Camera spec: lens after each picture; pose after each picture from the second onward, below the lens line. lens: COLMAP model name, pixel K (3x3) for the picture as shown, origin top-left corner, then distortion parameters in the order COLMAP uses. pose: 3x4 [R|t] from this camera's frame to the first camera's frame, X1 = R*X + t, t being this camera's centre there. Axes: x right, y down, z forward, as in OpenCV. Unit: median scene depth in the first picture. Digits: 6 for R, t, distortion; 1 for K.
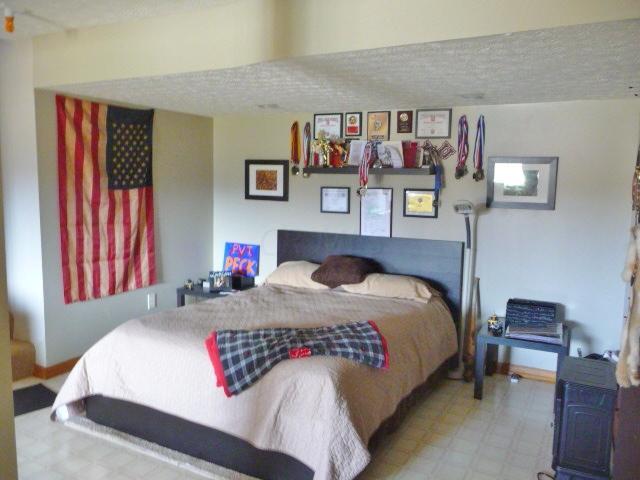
lens RADIAL K [[533.0, 0, 320.0], [0, 533.0, 240.0], [0, 0, 1]] dist [-0.021118, 0.003908]
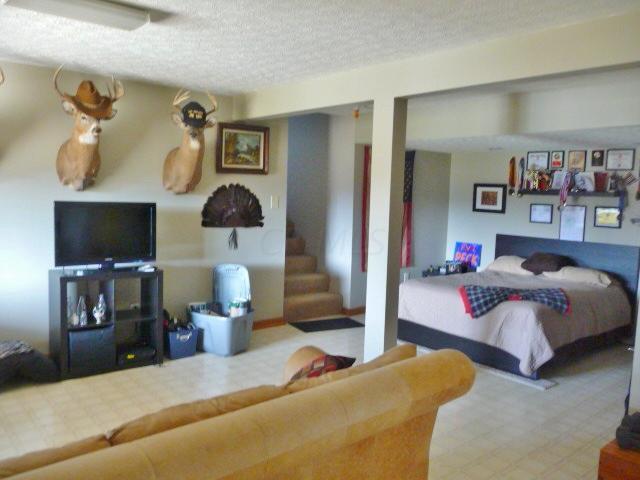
lens RADIAL K [[533.0, 0, 320.0], [0, 533.0, 240.0], [0, 0, 1]] dist [-0.021118, 0.003908]
pose [[0.932183, 0.042530, -0.359481, -0.008932], [-0.051085, 0.998592, -0.014328, 0.046142], [0.358365, 0.031720, 0.933042, -0.531282]]
